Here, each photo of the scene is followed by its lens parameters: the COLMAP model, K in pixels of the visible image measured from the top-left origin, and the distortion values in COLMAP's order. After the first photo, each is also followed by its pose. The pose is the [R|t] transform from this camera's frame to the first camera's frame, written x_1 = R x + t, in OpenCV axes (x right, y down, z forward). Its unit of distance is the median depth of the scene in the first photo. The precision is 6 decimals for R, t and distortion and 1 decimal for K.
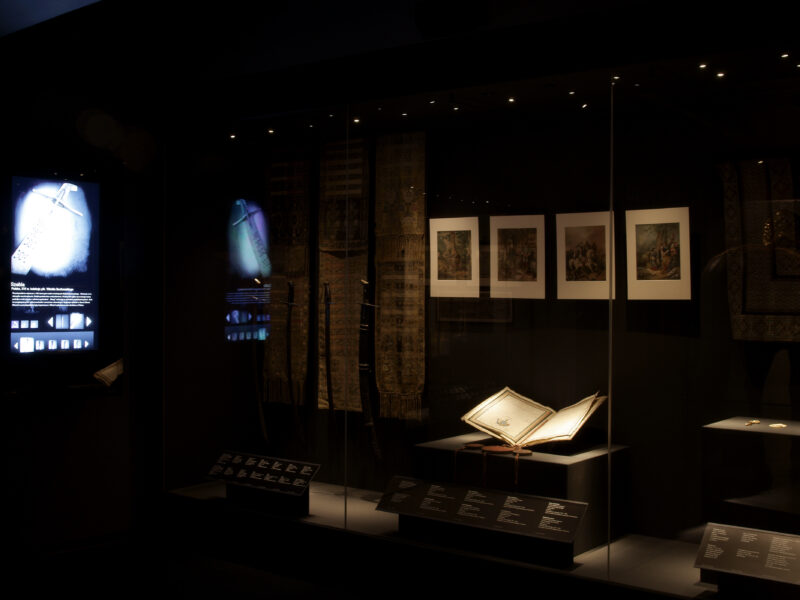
lens RADIAL K [[989.4, 0, 400.0], [0, 989.4, 300.0], [0, 0, 1]] dist [0.005573, 0.001019]
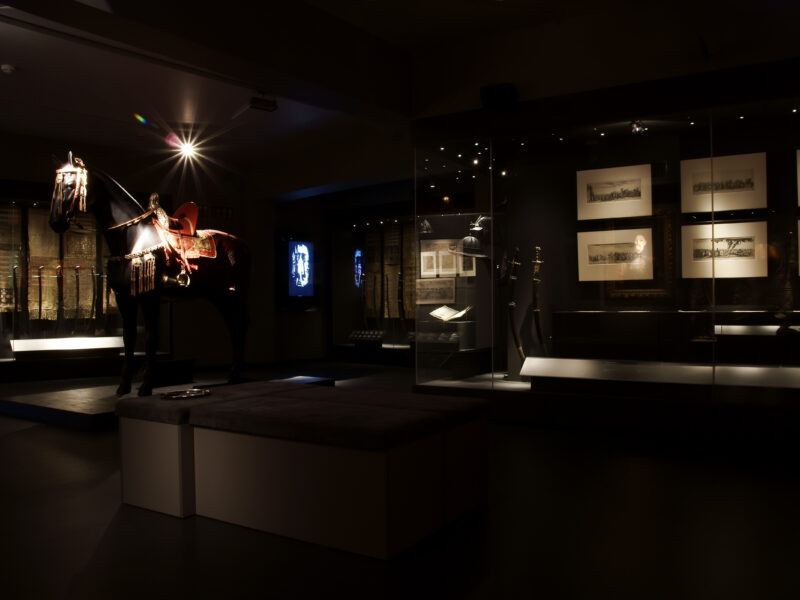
lens RADIAL K [[583.1, 0, 400.0], [0, 583.1, 300.0], [0, 0, 1]] dist [0.000114, -0.000016]
pose [[0.998555, -0.011551, -0.052481, 0.057727], [0.010843, 0.999847, -0.013760, 0.086196], [0.052632, 0.013171, 0.998527, -0.770707]]
